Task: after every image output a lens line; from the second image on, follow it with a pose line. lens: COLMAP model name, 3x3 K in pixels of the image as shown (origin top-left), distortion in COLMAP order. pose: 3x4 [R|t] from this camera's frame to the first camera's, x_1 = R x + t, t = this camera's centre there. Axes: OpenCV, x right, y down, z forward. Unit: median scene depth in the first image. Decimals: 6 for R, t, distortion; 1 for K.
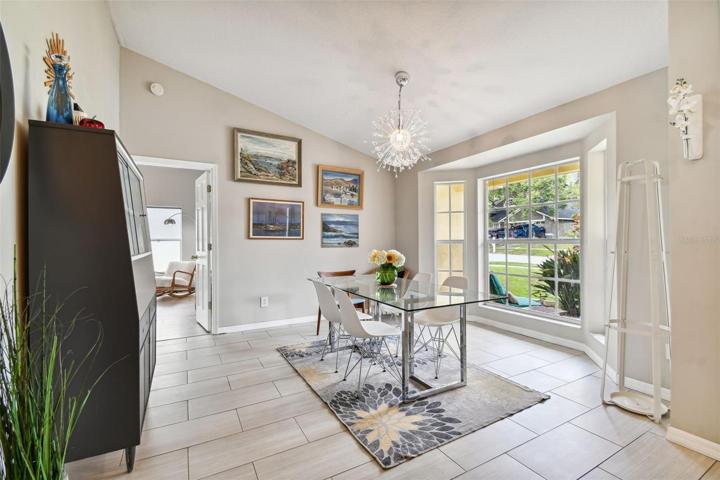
lens RADIAL K [[315.4, 0, 359.7], [0, 315.4, 239.7], [0, 0, 1]] dist [0.027579, -0.016438]
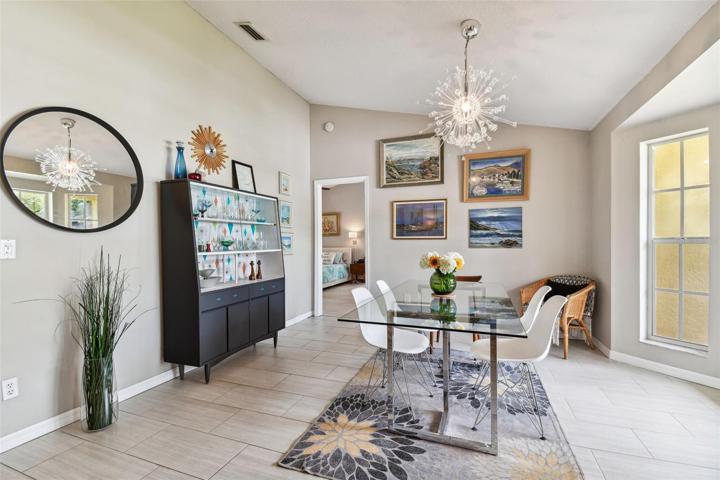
lens RADIAL K [[315.4, 0, 358.9], [0, 315.4, 244.5], [0, 0, 1]] dist [0.027579, -0.016438]
pose [[0.646213, 0.003393, -0.763150, 0.396643], [0.010625, 0.999853, 0.013443, -0.000429], [0.763083, -0.016796, 0.646082, 0.210118]]
